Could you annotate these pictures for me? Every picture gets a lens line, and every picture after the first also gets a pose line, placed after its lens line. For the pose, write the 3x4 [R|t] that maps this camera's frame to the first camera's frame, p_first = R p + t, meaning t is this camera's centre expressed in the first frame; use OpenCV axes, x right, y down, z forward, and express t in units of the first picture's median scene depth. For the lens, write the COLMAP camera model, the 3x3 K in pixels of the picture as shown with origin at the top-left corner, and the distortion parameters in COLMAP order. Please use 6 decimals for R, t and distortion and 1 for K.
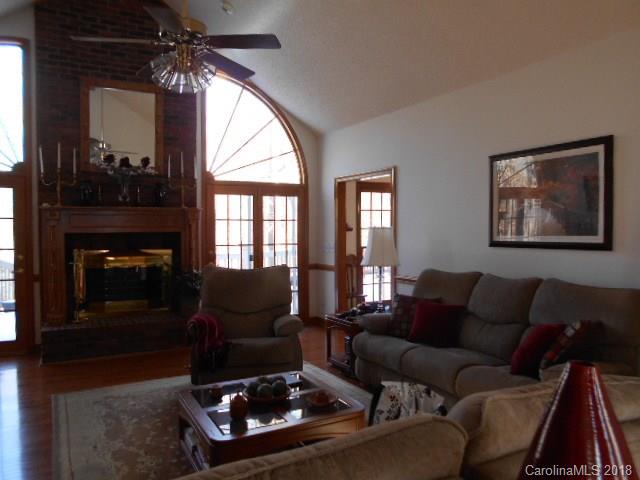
lens RADIAL K [[493.2, 0, 316.1], [0, 493.2, 239.4], [0, 0, 1]] dist [-0.034535, 0.053727]
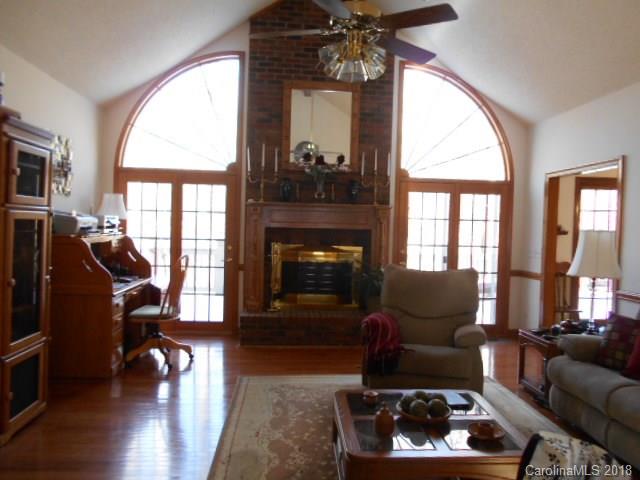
lens RADIAL K [[493.2, 0, 322.0], [0, 493.2, 241.8], [0, 0, 1]] dist [-0.034535, 0.053727]
pose [[0.912240, 0.040499, -0.407649, 0.043902], [-0.039325, 0.999163, 0.011264, 0.002500], [0.407764, 0.005756, 0.913069, 0.060481]]
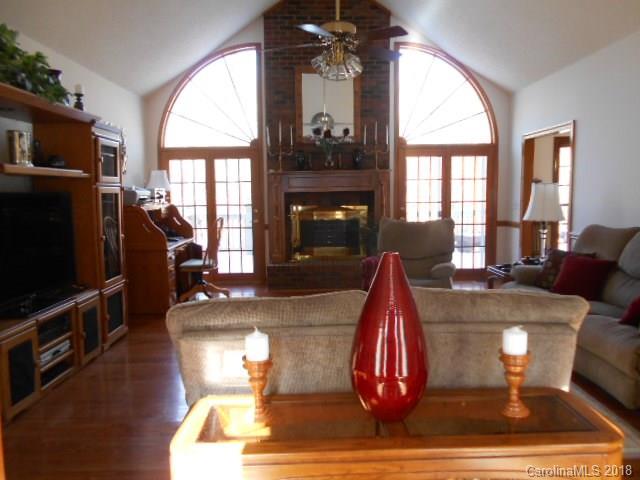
lens RADIAL K [[493.2, 0, 324.9], [0, 493.2, 240.1], [0, 0, 1]] dist [-0.034535, 0.053727]
pose [[0.891142, 0.034487, -0.452411, 0.171792], [0.001829, 0.996826, 0.079591, 0.009114], [0.453720, -0.071754, 0.888251, -0.112446]]
